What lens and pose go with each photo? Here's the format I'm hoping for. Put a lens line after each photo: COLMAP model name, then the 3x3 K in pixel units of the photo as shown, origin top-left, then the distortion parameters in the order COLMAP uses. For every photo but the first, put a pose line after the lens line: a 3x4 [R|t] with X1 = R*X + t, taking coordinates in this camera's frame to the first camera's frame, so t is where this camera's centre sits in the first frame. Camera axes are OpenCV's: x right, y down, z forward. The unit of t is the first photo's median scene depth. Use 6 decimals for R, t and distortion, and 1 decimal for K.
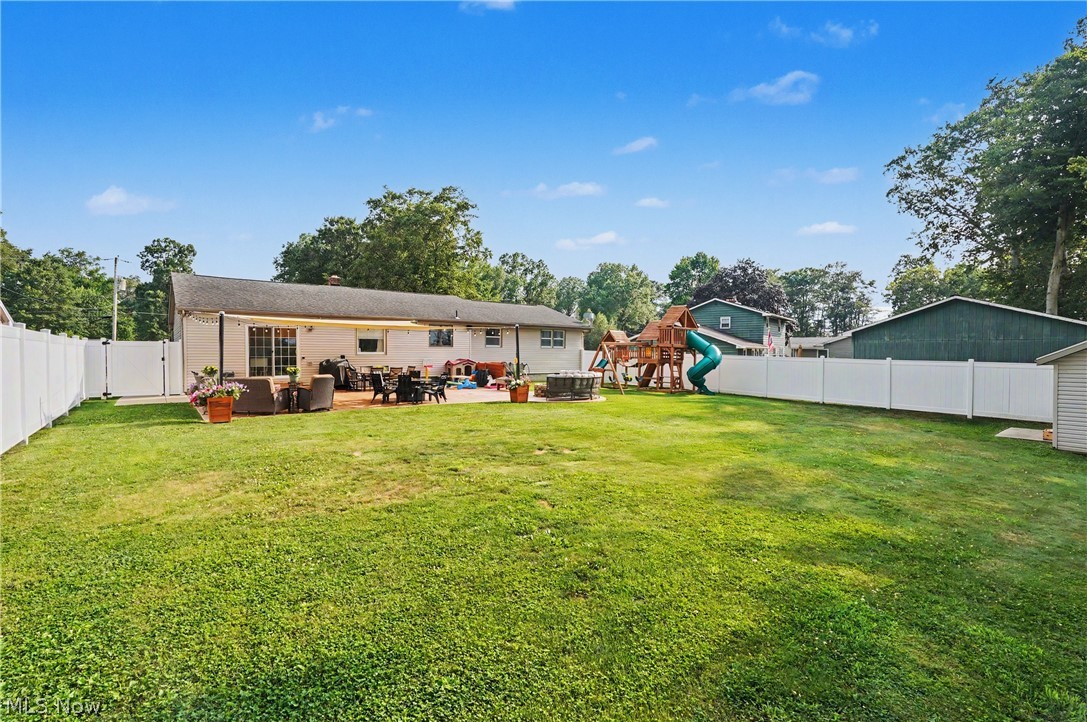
lens RADIAL K [[504.5, 0, 549.5], [0, 504.5, 360.6], [0, 0, 1]] dist [-0.009768, 0.000096]
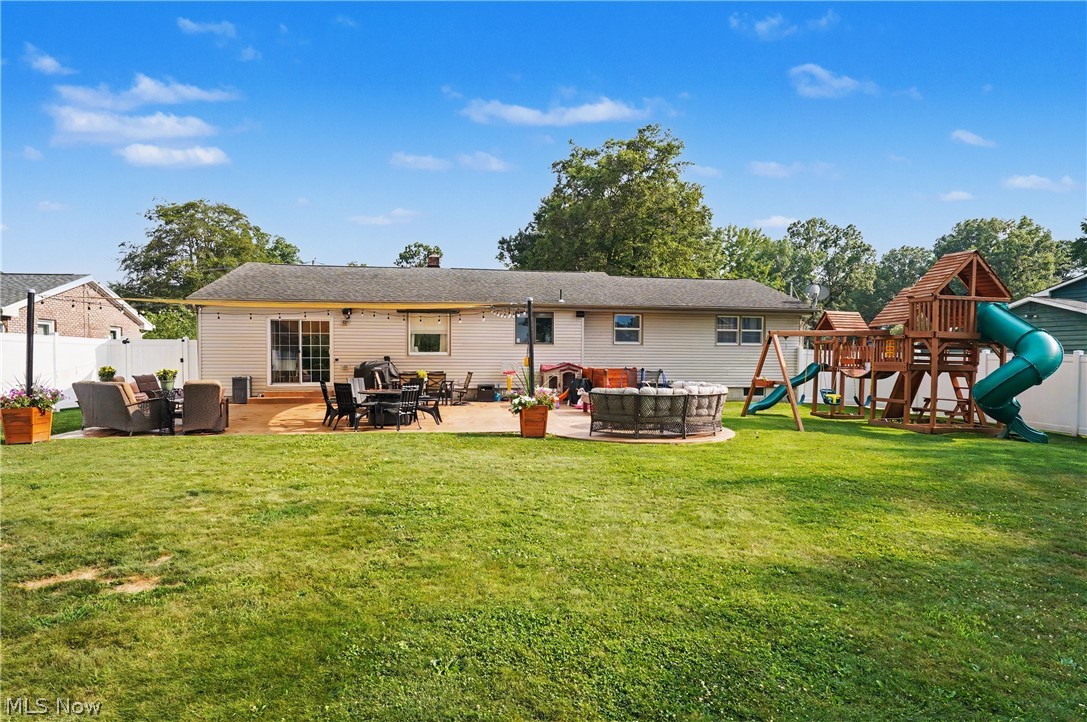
lens RADIAL K [[628.2, 0, 543.5], [0, 628.2, 361.0], [0, 0, 1]] dist [-0.001524, 0.000804]
pose [[0.872299, -0.001505, -0.488970, 0.196335], [-0.006424, 0.999874, -0.014537, 0.006588], [0.488930, 0.015822, 0.872179, 0.268418]]
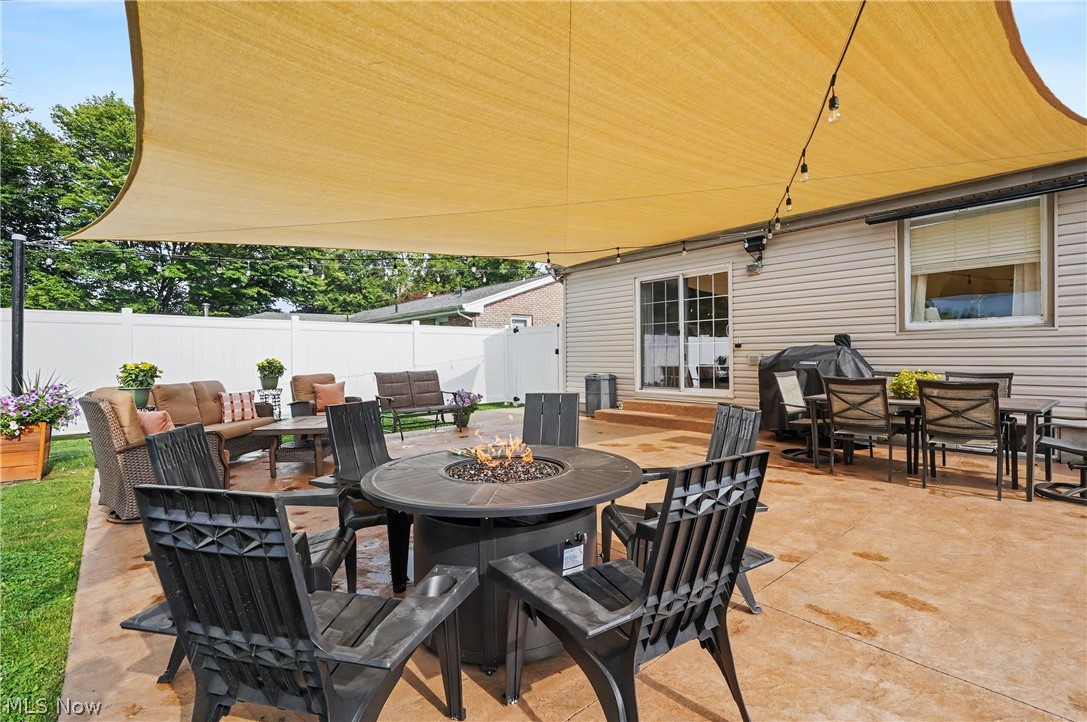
lens RADIAL K [[504.5, 0, 549.5], [0, 504.5, 360.6], [0, 0, 1]] dist [-0.009768, 0.000096]
pose [[0.049582, 0.006689, -0.998748, -0.096957], [-0.004514, 0.999969, 0.006473, 0.002986], [0.998760, 0.004188, 0.049610, 0.682780]]
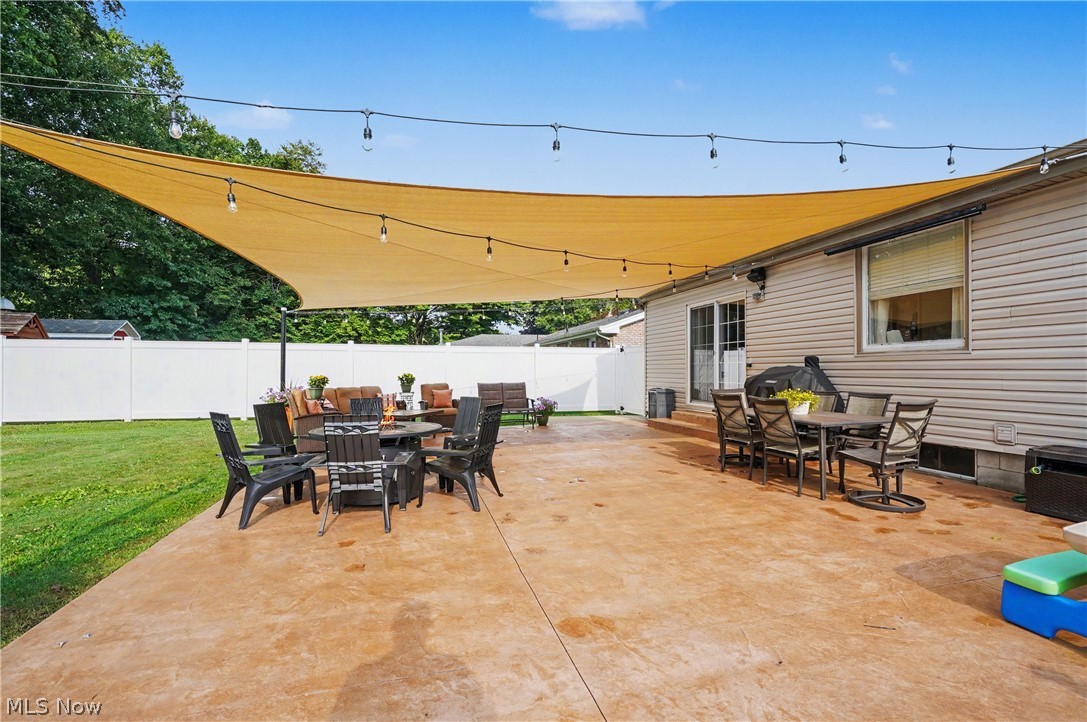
lens RADIAL K [[496.0, 0, 543.5], [0, 496.0, 361.0], [0, 0, 1]] dist [-0.002876, -0.000102]
pose [[-0.394129, -0.018122, -0.918876, -0.033189], [-0.011171, 0.999826, -0.014927, -0.000866], [0.918987, 0.004381, -0.394263, 0.816952]]
